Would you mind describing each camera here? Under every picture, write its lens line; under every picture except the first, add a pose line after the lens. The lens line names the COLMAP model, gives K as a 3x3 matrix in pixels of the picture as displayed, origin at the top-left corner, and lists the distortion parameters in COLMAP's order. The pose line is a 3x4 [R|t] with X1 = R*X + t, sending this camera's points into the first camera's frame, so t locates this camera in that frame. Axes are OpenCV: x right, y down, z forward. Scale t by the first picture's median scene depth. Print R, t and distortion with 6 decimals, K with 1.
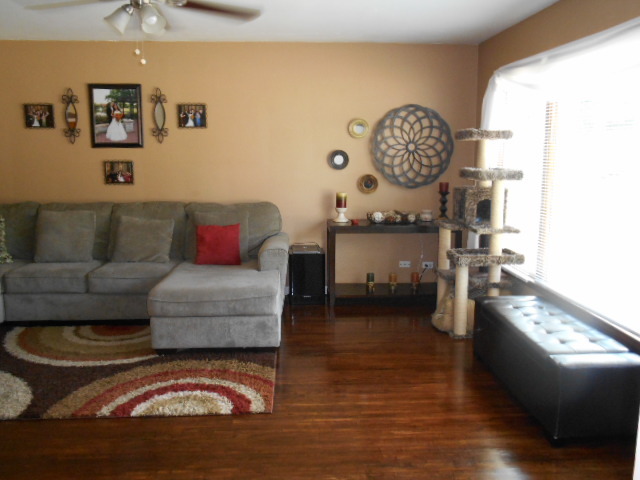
lens RADIAL K [[562.0, 0, 319.0], [0, 562.0, 242.4], [0, 0, 1]] dist [-0.003024, 0.000532]
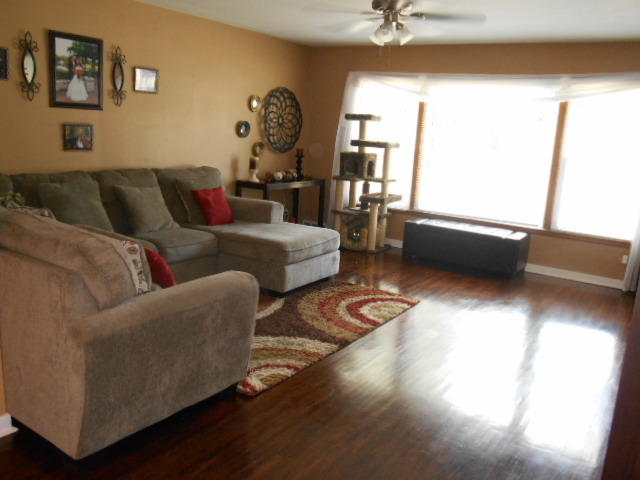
lens RADIAL K [[562.0, 0, 317.2], [0, 562.0, 237.3], [0, 0, 1]] dist [-0.003024, 0.000532]
pose [[0.589192, -0.125317, 0.798215, -0.869628], [0.075490, 0.992116, 0.100037, -0.028560], [-0.804459, 0.001316, 0.594007, 0.177816]]
